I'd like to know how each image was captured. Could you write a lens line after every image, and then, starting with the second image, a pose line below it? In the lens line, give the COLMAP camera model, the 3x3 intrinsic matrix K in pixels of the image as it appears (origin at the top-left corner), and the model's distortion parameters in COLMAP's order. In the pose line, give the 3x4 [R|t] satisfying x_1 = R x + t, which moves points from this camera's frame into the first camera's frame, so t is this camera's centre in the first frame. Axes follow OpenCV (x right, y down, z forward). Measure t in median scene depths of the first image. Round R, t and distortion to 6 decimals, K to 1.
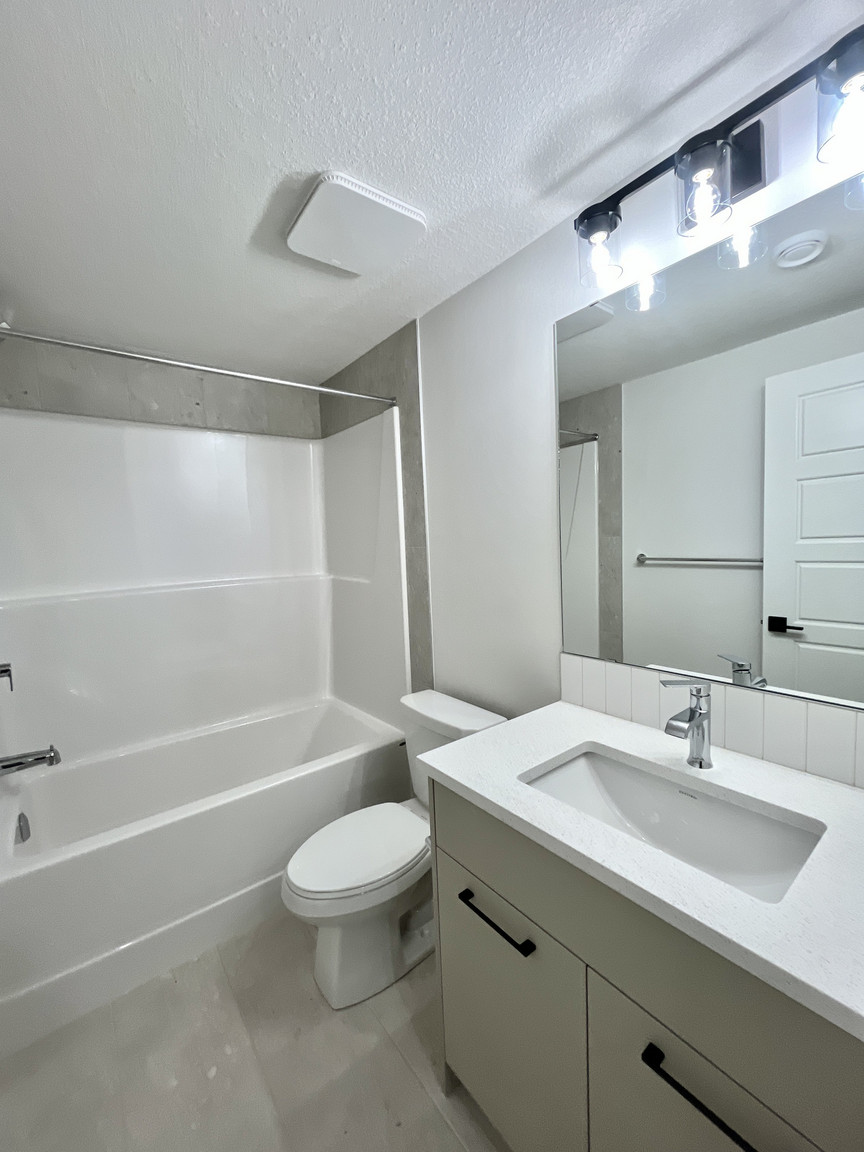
lens RADIAL K [[464.1, 0, 431.3], [0, 464.1, 578.1], [0, 0, 1]] dist [-0.002036, -0.000443]
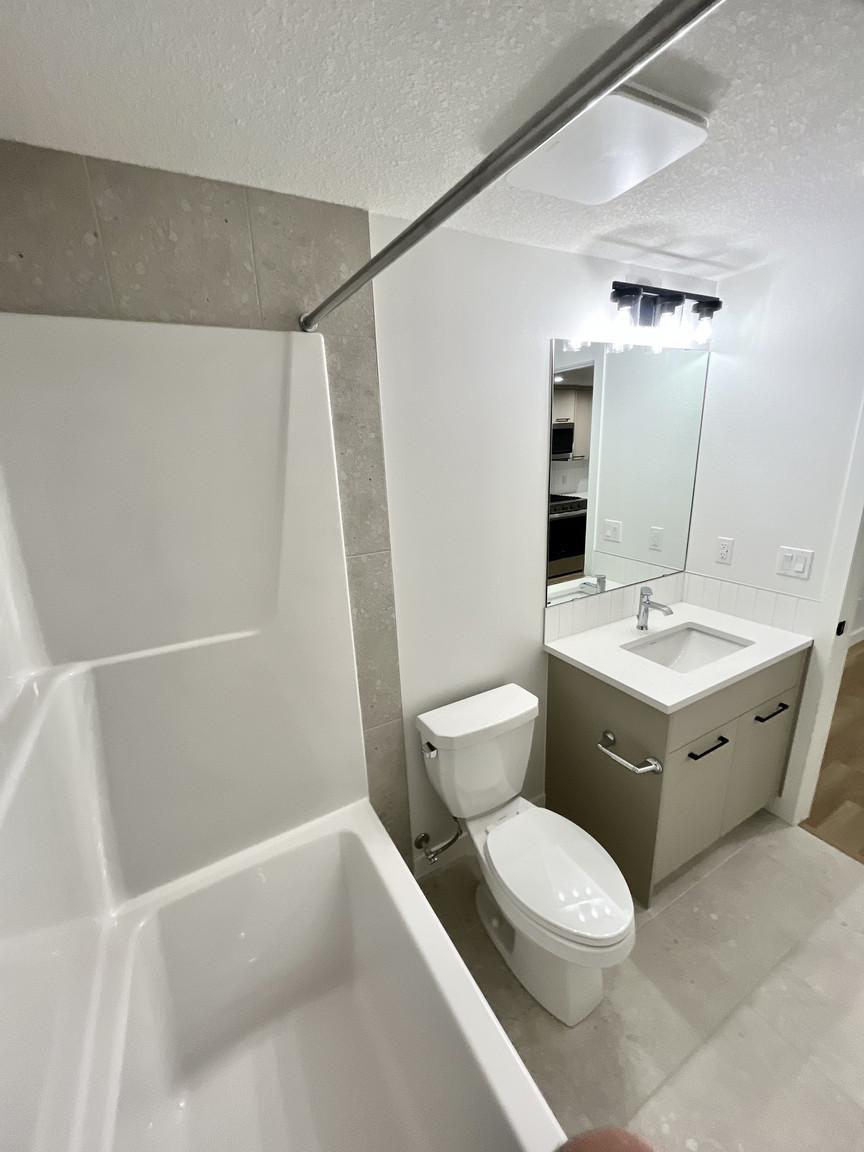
lens RADIAL K [[464.1, 0, 430.3], [0, 464.1, 572.6], [0, 0, 1]] dist [-0.002036, -0.000443]
pose [[0.154838, -0.243570, 0.957444, -0.734965], [0.111923, 0.967217, 0.227956, -0.198433], [-0.981580, 0.071864, 0.177023, 0.801950]]
